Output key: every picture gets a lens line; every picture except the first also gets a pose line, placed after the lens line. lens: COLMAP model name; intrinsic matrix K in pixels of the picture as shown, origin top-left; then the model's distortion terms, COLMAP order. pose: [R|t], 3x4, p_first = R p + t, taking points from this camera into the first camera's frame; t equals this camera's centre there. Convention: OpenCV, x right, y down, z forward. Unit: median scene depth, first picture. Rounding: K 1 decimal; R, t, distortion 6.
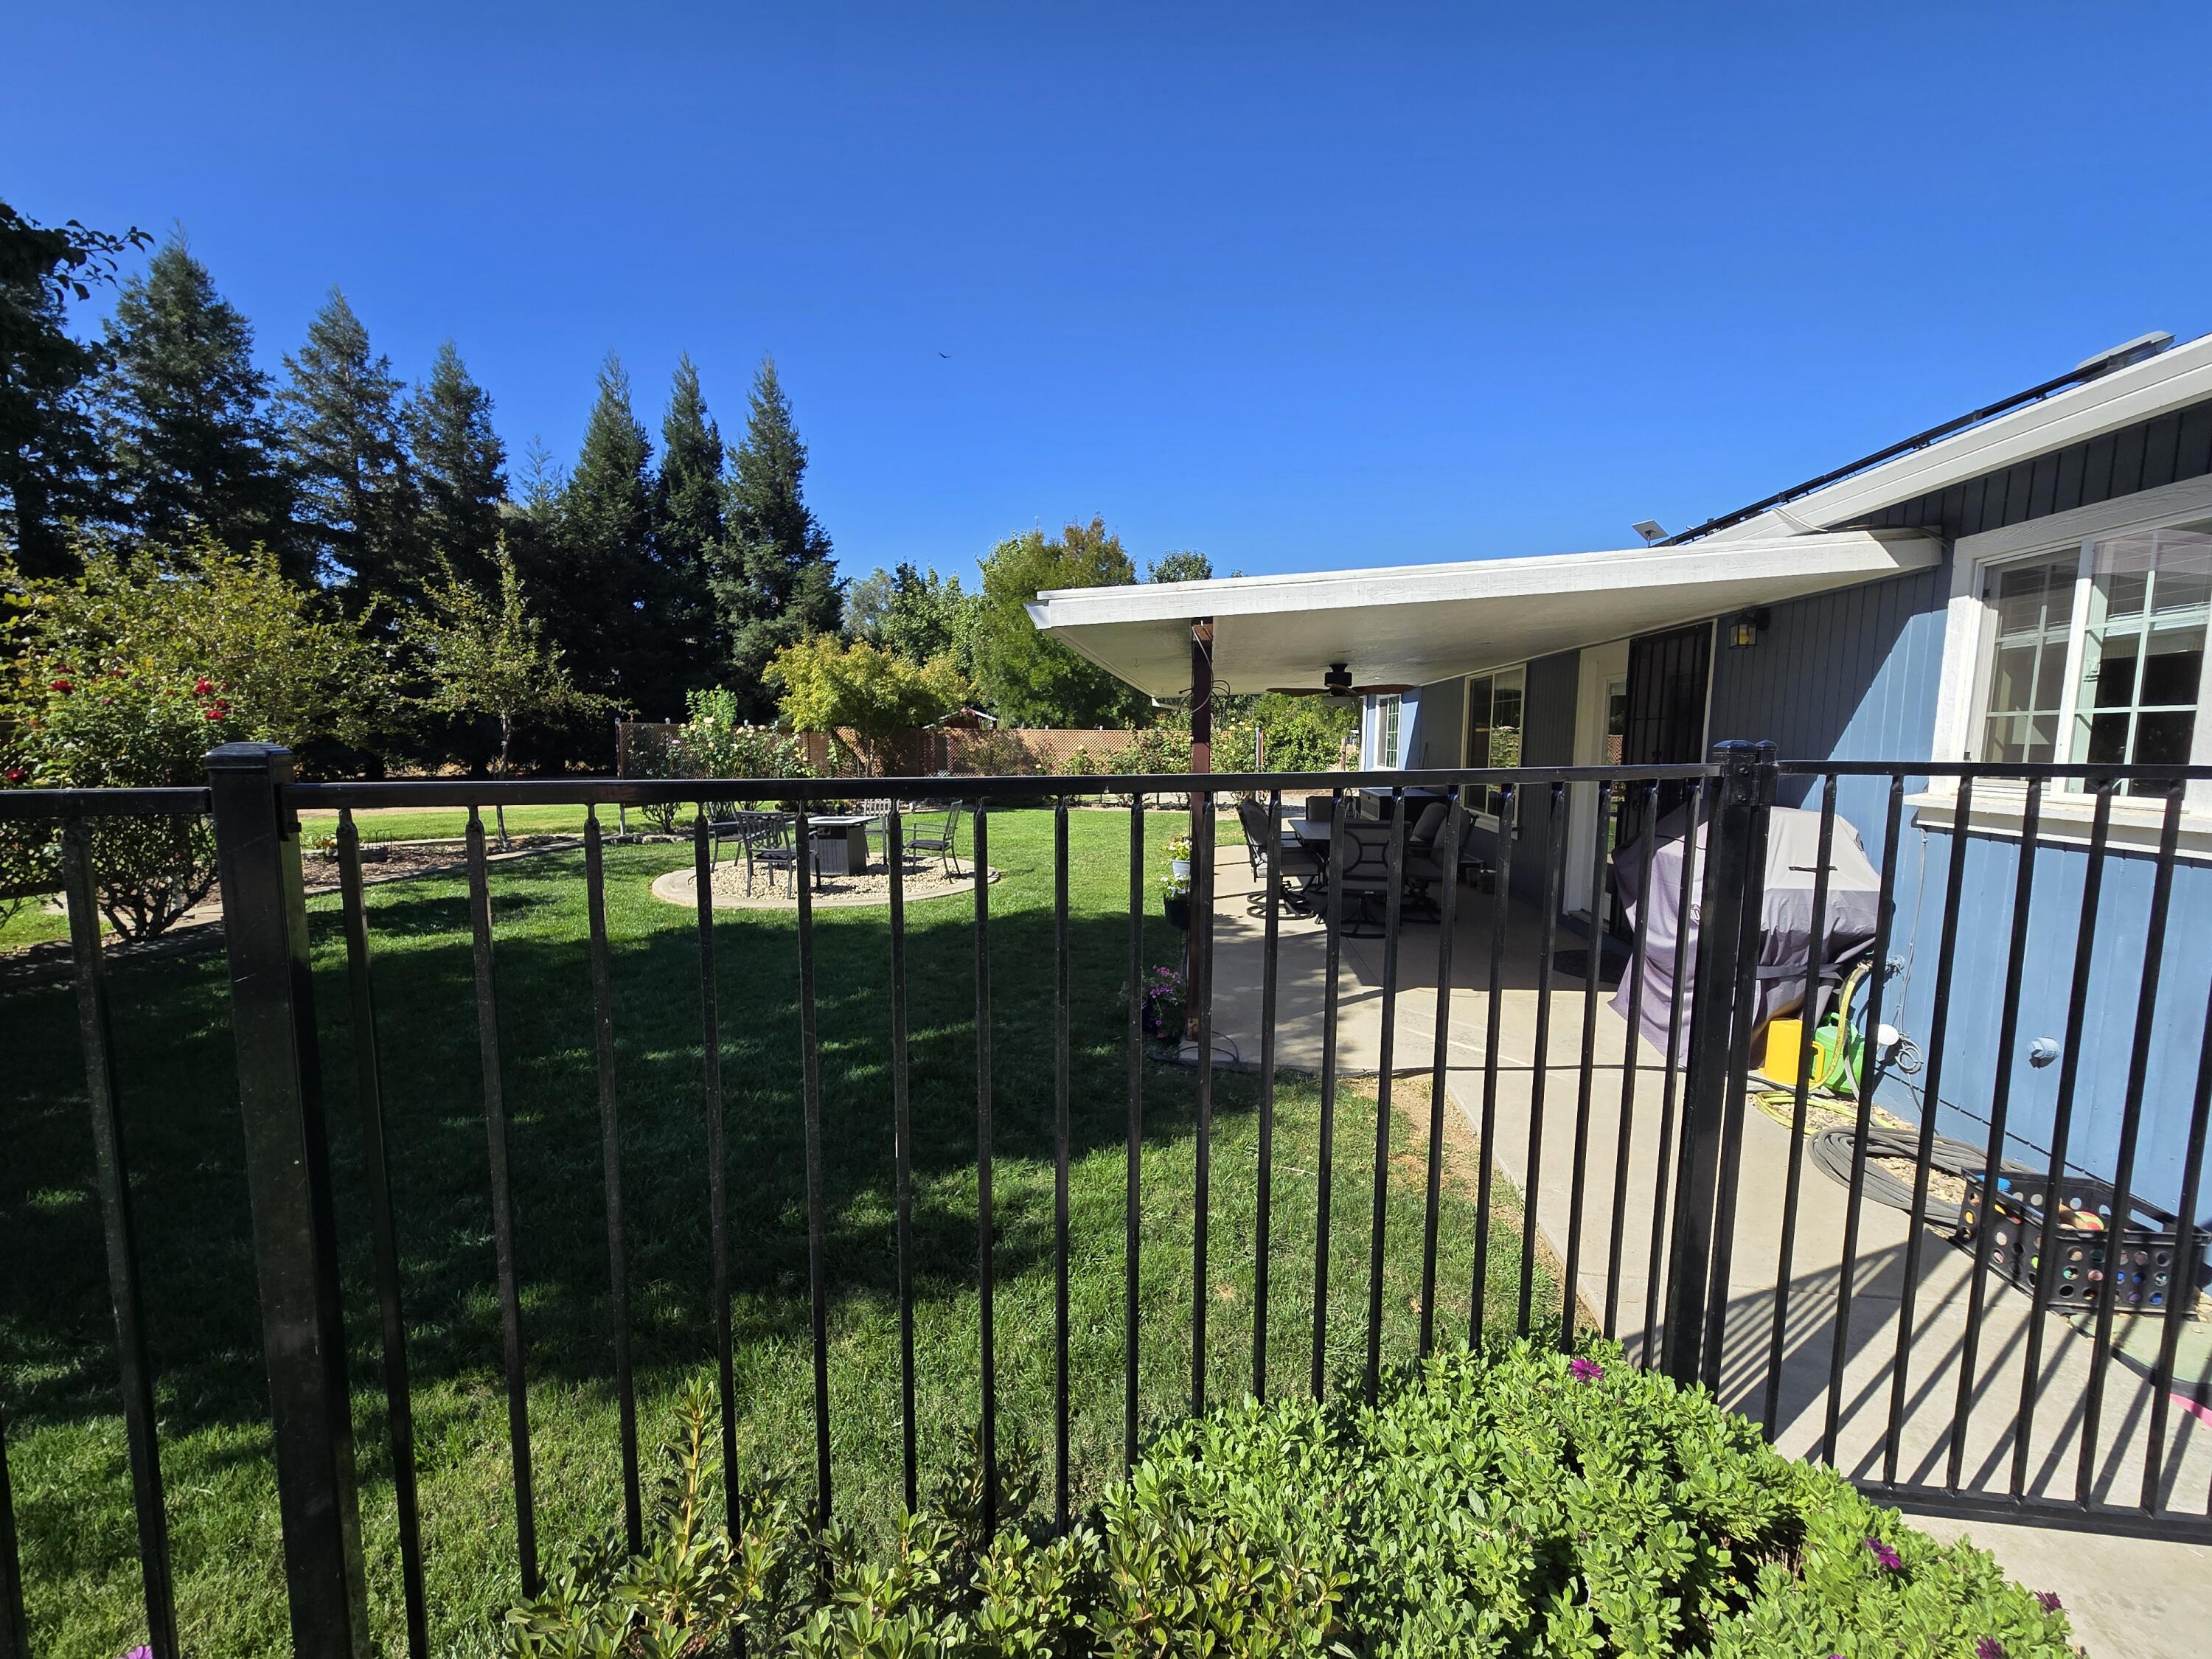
lens RADIAL K [[908.5, 0, 1097.7], [0, 908.5, 827.9], [0, 0, 1]] dist [-0.002479, 0.001829]
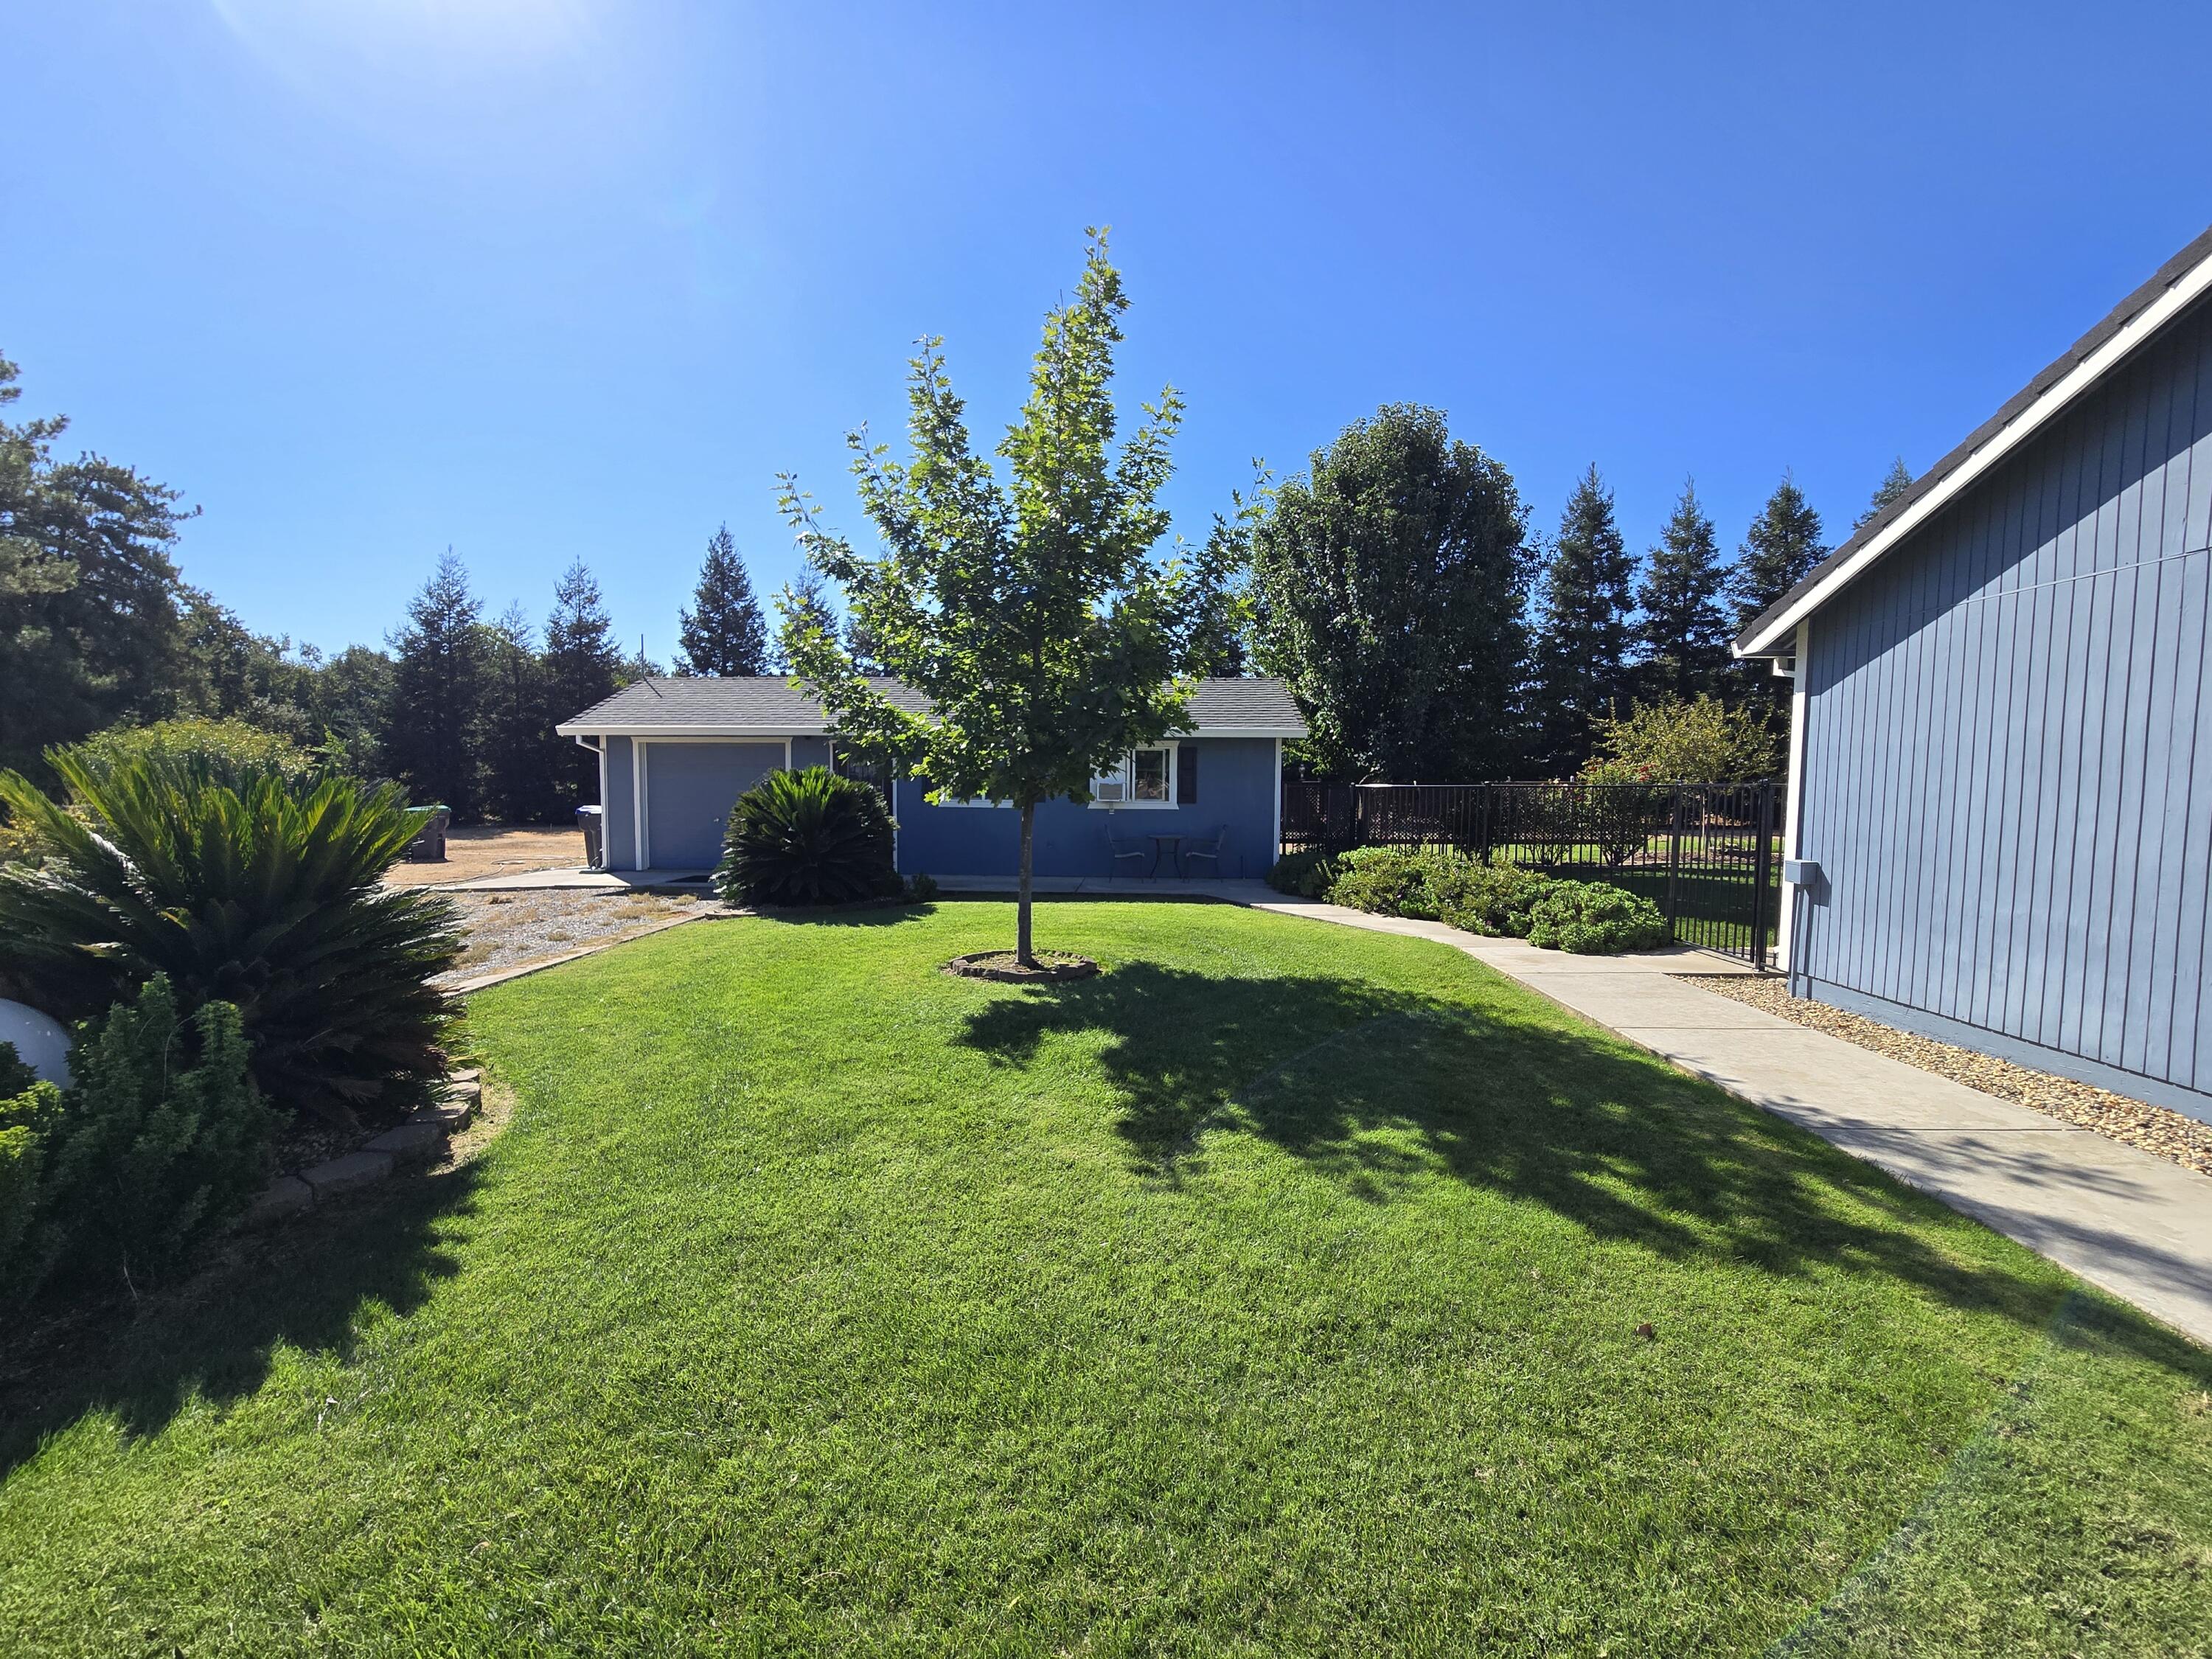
lens RADIAL K [[908.5, 0, 1112.5], [0, 908.5, 831.5], [0, 0, 1]] dist [-0.002479, 0.001829]
pose [[0.080539, 0.051636, -0.995413, 0.786049], [-0.113107, 0.992680, 0.042343, 0.048211], [0.990313, 0.109178, 0.085790, -0.370411]]
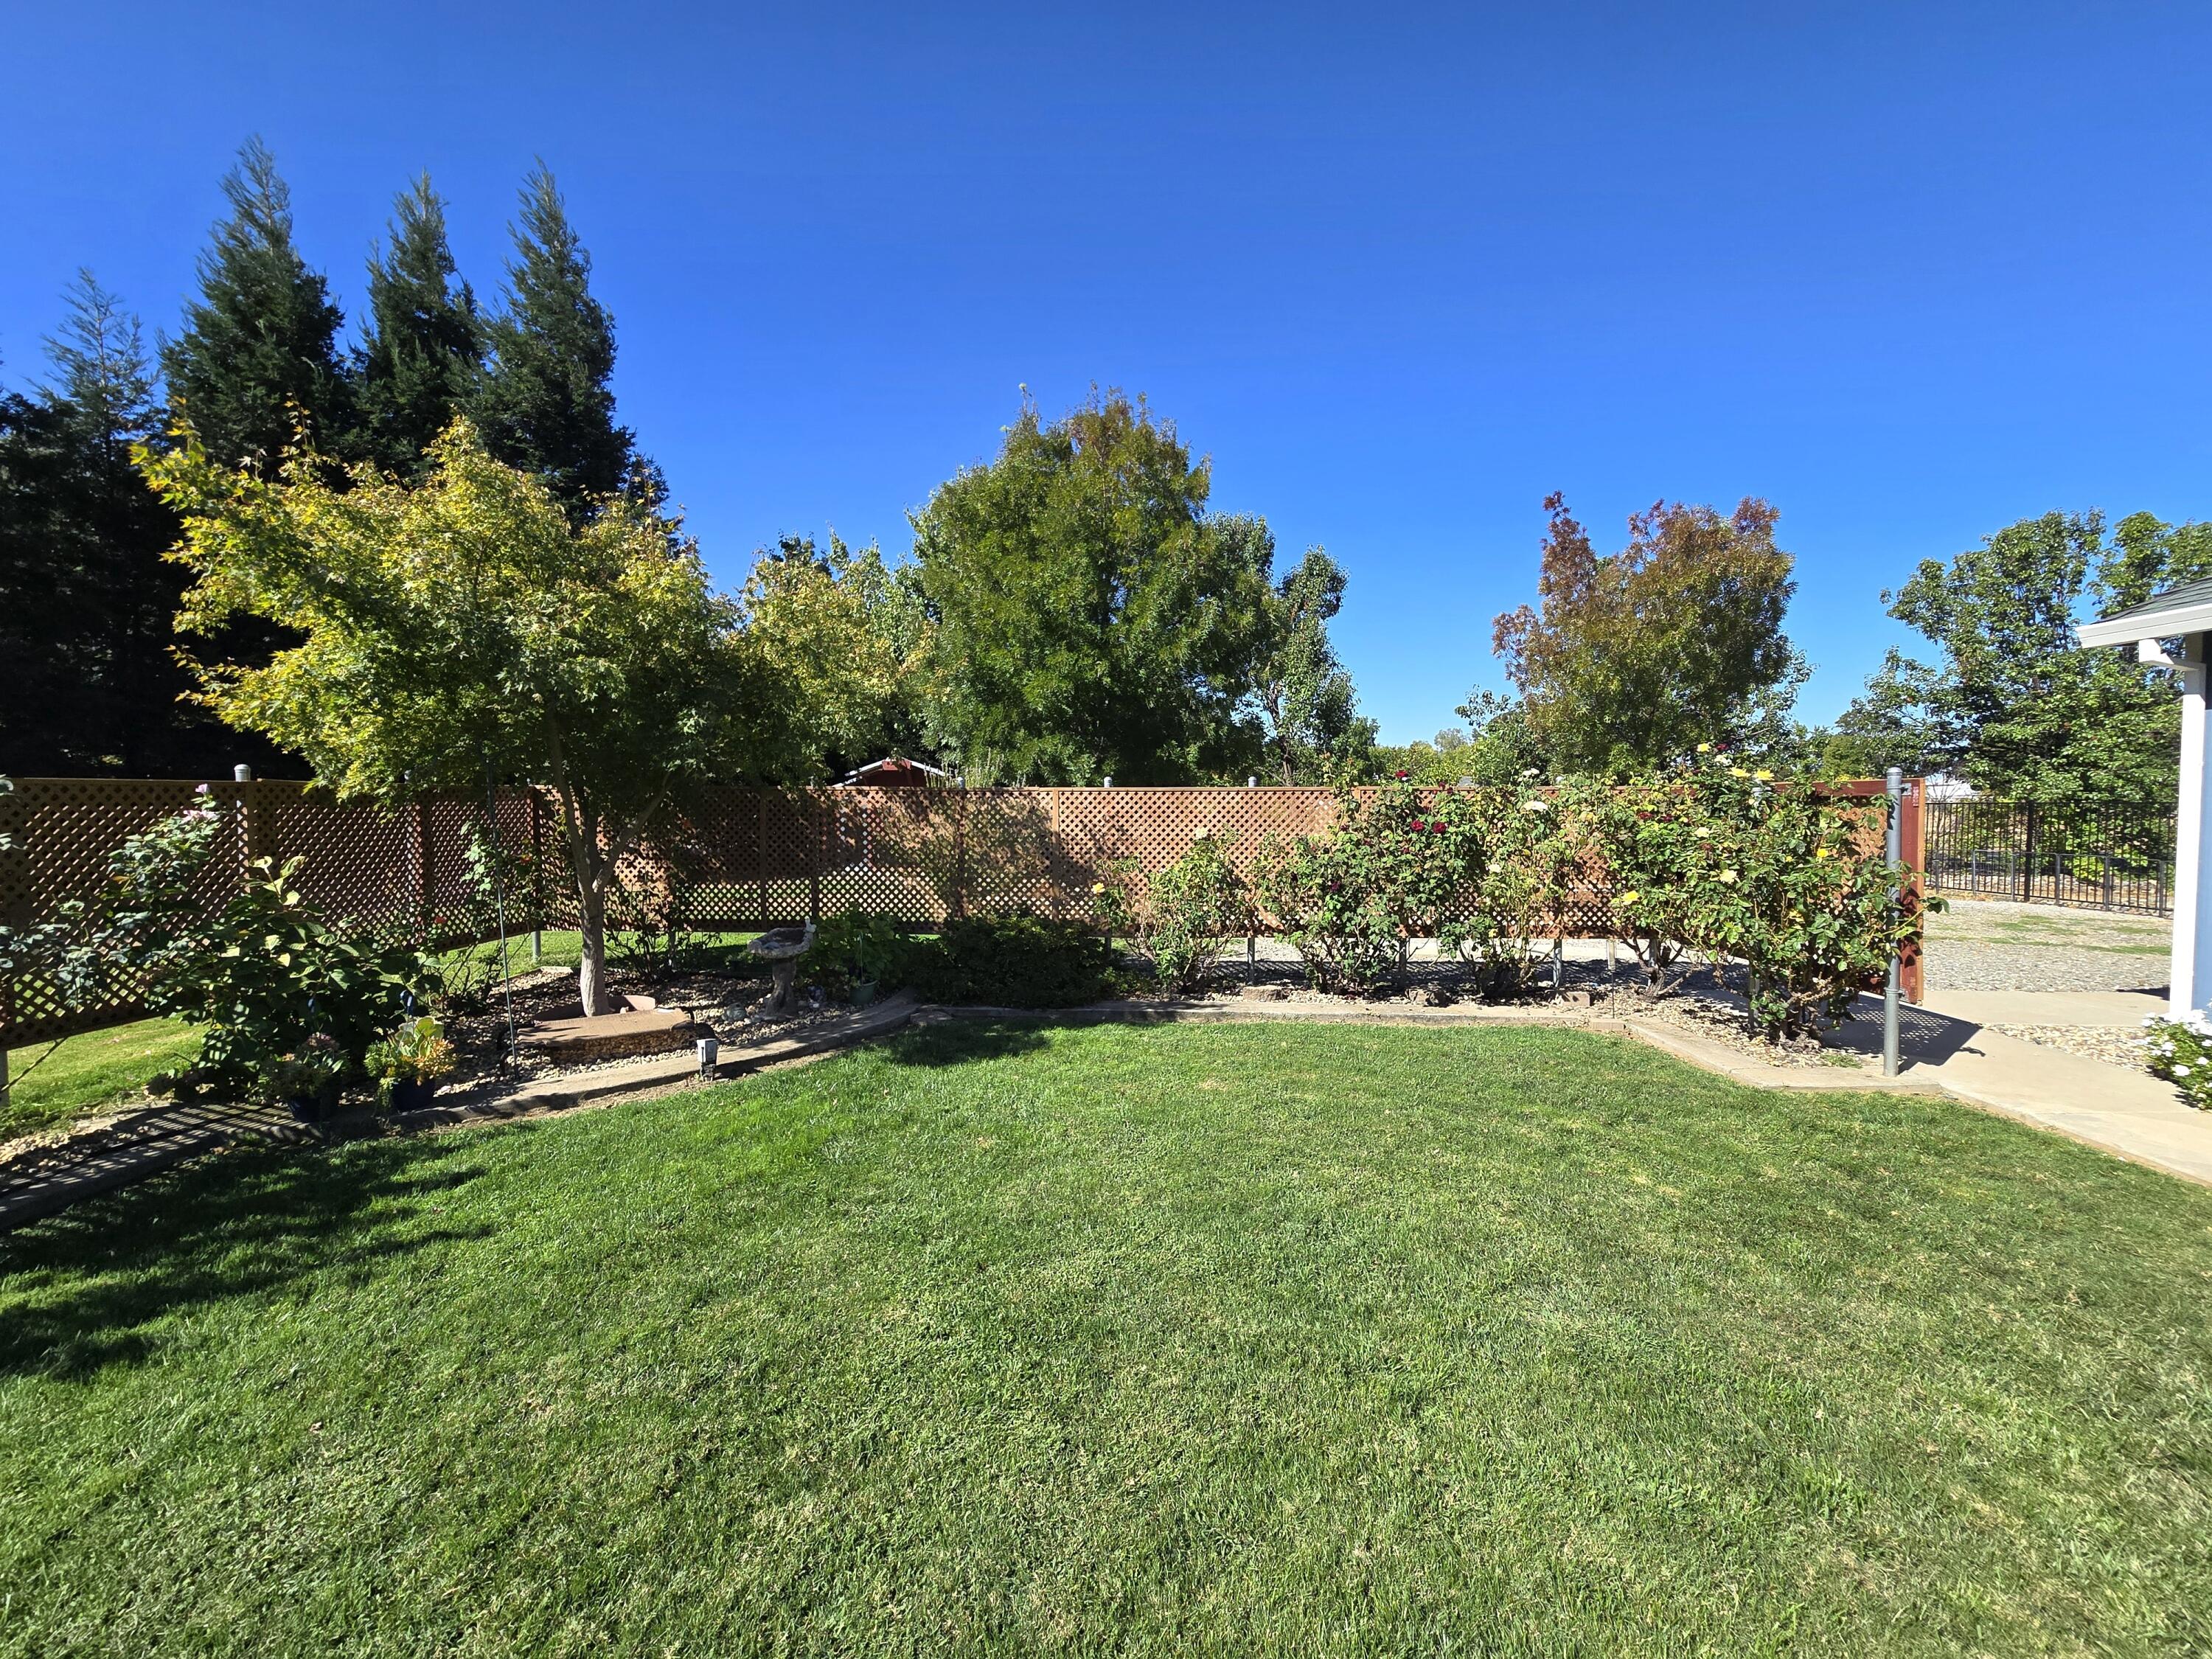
lens RADIAL K [[908.5, 0, 1117.1], [0, 908.5, 844.4], [0, 0, 1]] dist [-0.002479, 0.001829]
pose [[0.995389, -0.018042, 0.094208, -0.149352], [0.022586, 0.998621, -0.047392, -0.111911], [-0.093223, 0.049301, 0.994424, 1.039077]]
